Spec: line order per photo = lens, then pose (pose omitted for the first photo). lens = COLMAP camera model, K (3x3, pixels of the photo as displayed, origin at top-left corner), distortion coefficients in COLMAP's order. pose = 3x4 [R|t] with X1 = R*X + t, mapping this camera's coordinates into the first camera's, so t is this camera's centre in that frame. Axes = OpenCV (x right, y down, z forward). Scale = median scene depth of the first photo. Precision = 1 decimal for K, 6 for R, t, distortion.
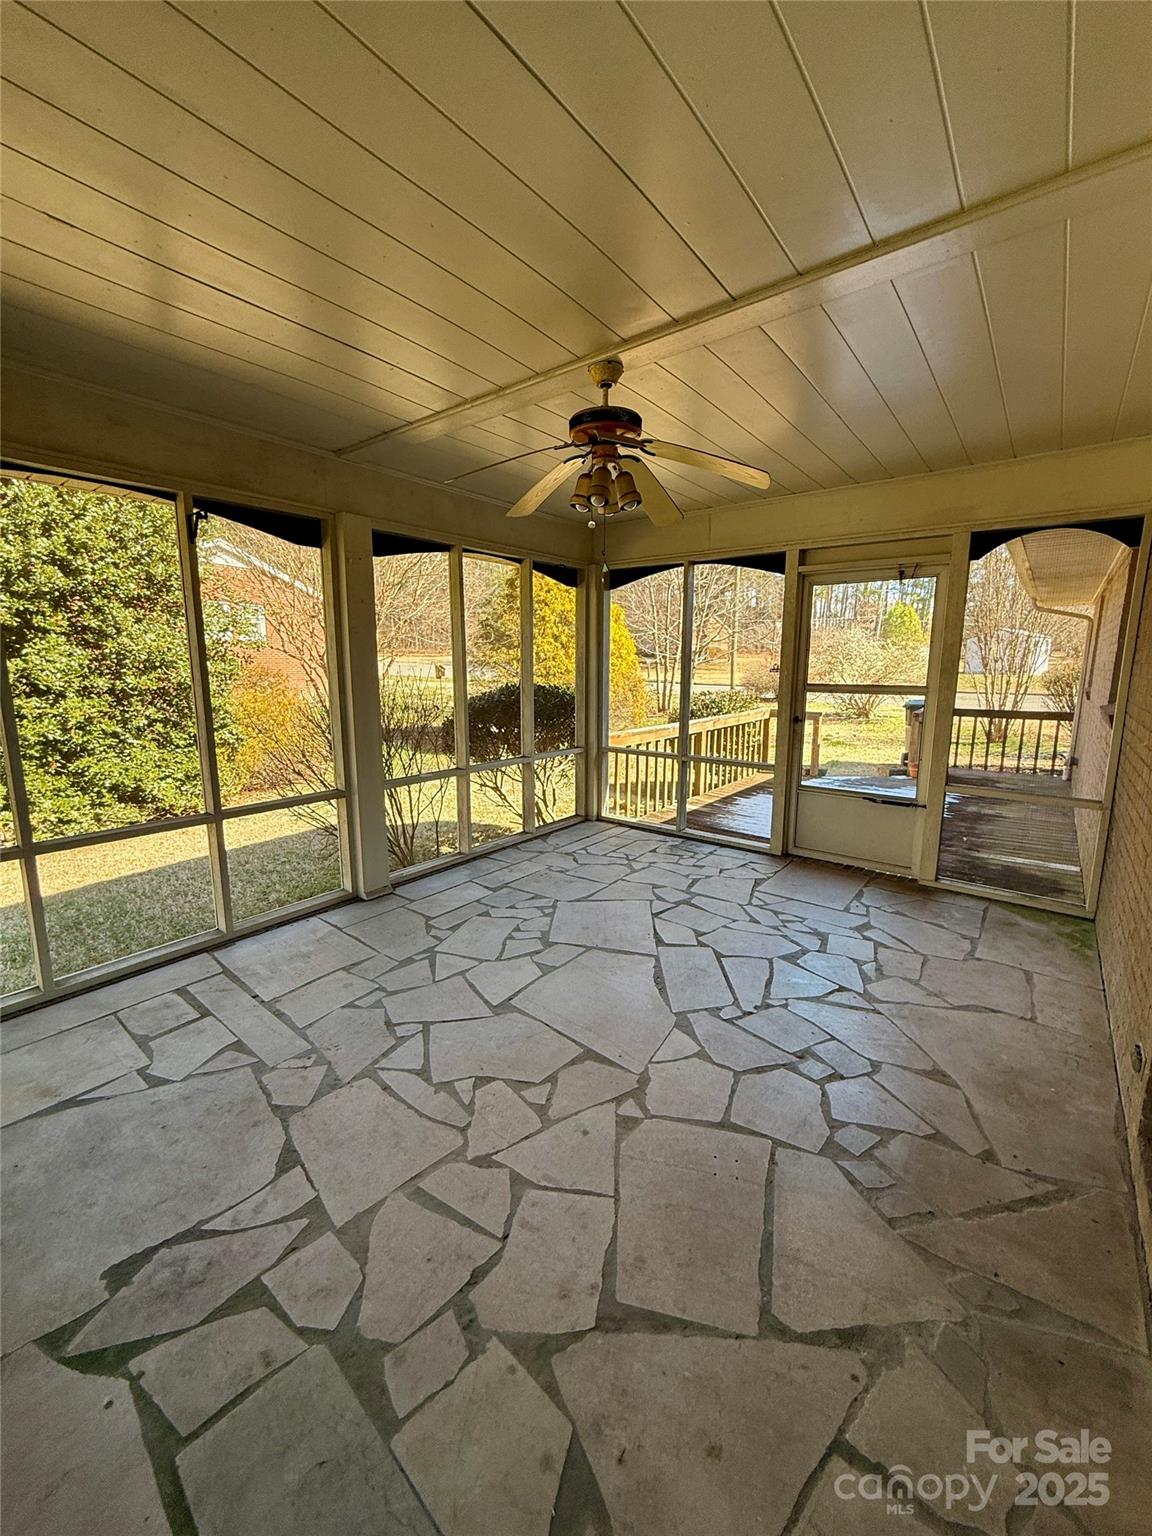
lens RADIAL K [[625.8, 0, 576.0], [0, 625.8, 768.0], [0, 0, 1]] dist [-0.000243, -0.000196]
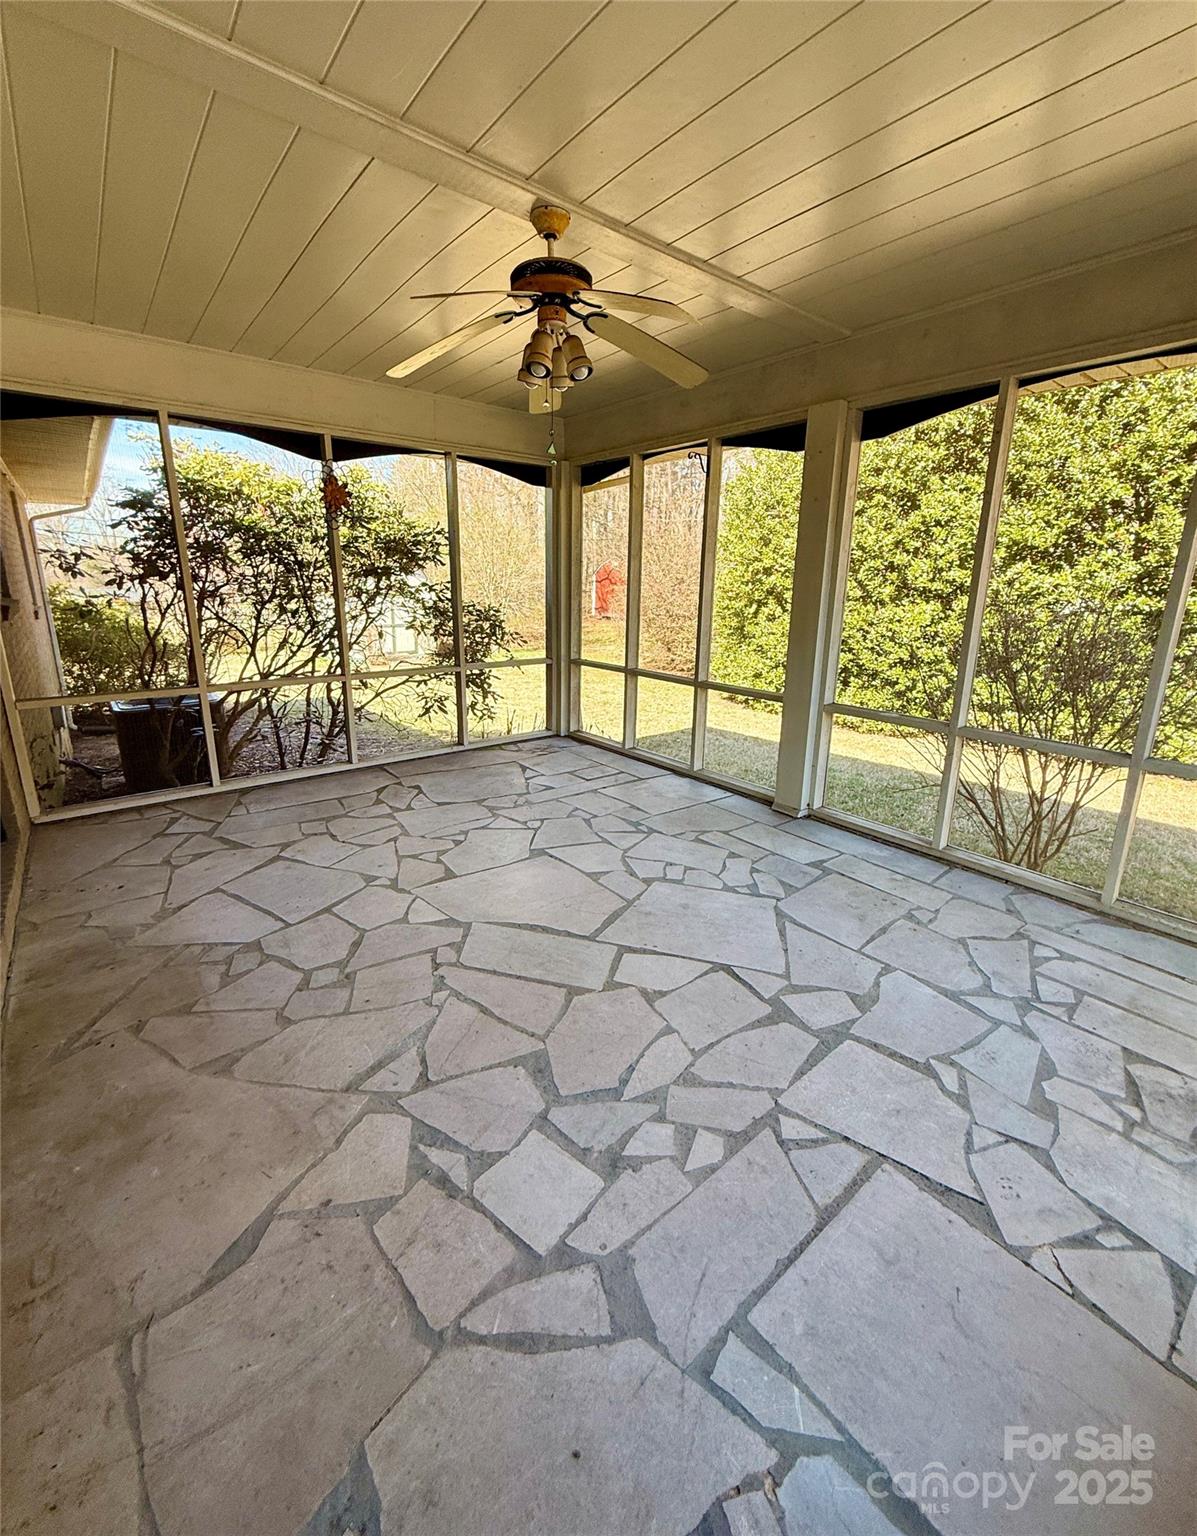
lens RADIAL K [[635.7, 0, 602.6], [0, 635.7, 775.2], [0, 0, 1]] dist [0.001391, 0.000186]
pose [[-0.248169, 0.282800, -0.926518, 0.797957], [-0.176544, 0.927218, 0.330301, -0.153586], [0.952494, 0.245542, -0.180181, 1.095178]]
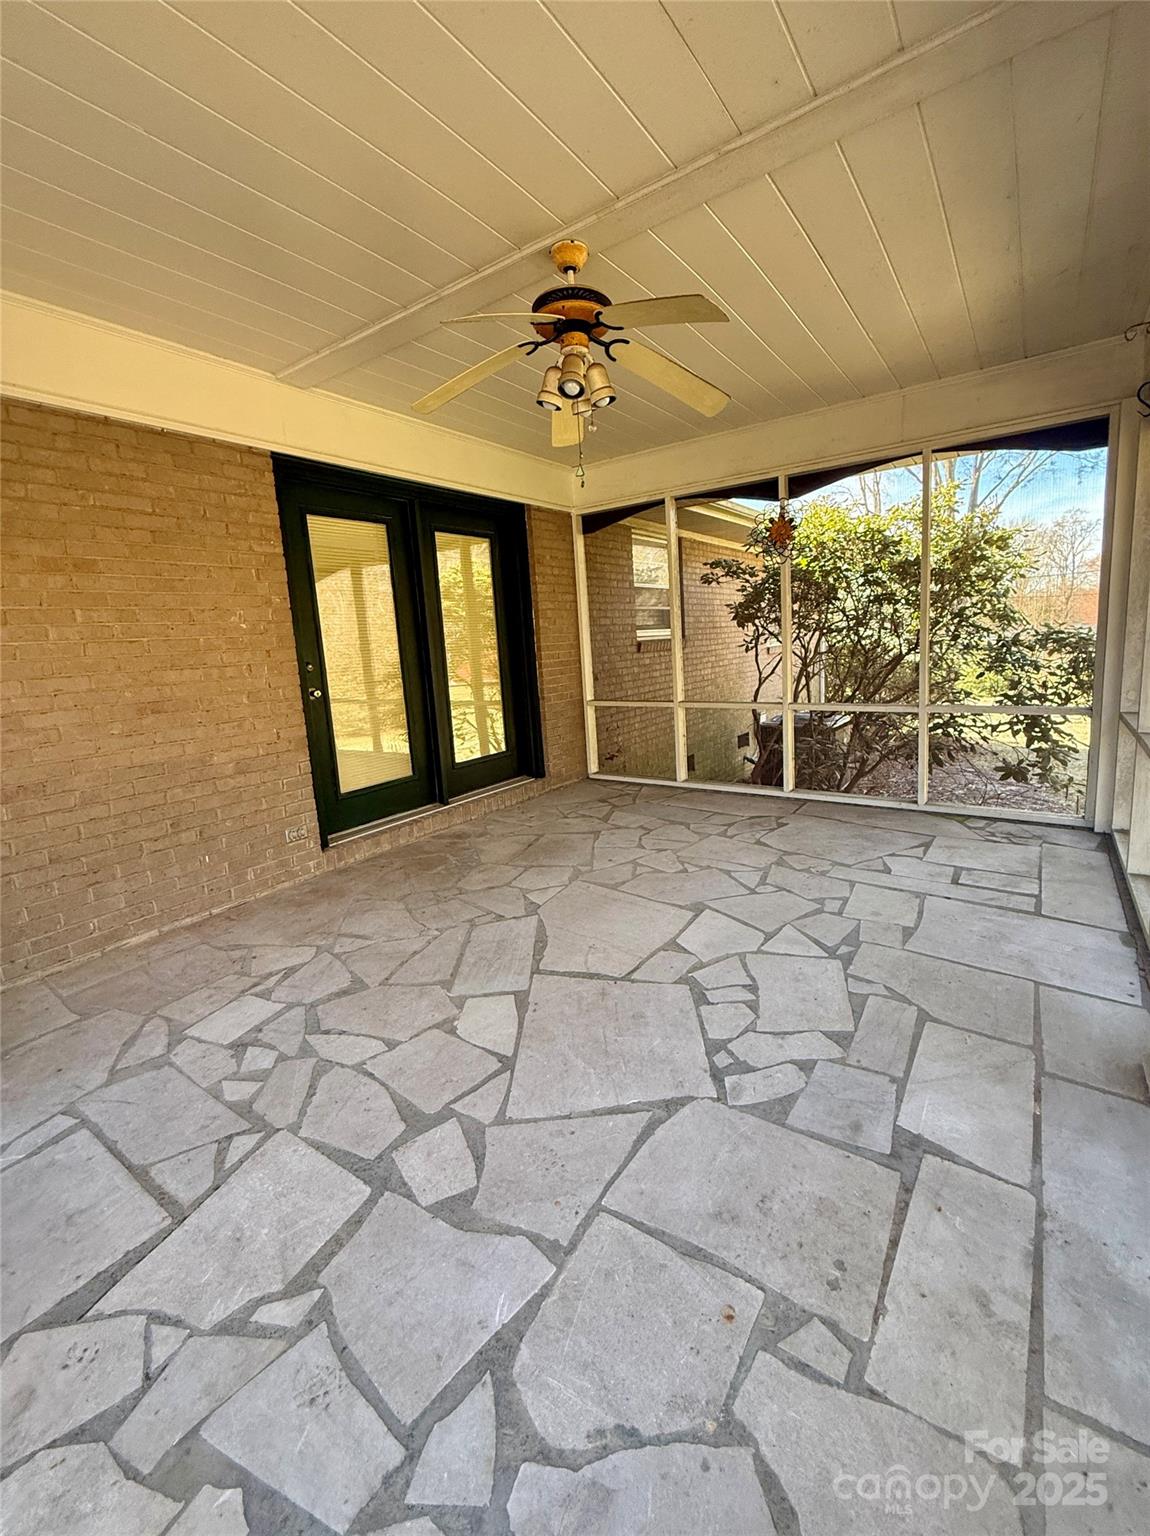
lens RADIAL K [[625.8, 0, 575.0], [0, 625.8, 768.0], [0, 0, 1]] dist [-0.000243, -0.000196]
pose [[-0.998557, 0.052687, -0.010420, 0.074482], [0.045260, 0.929967, 0.364847, -0.194538], [0.028913, 0.363848, -0.931009, 1.592083]]
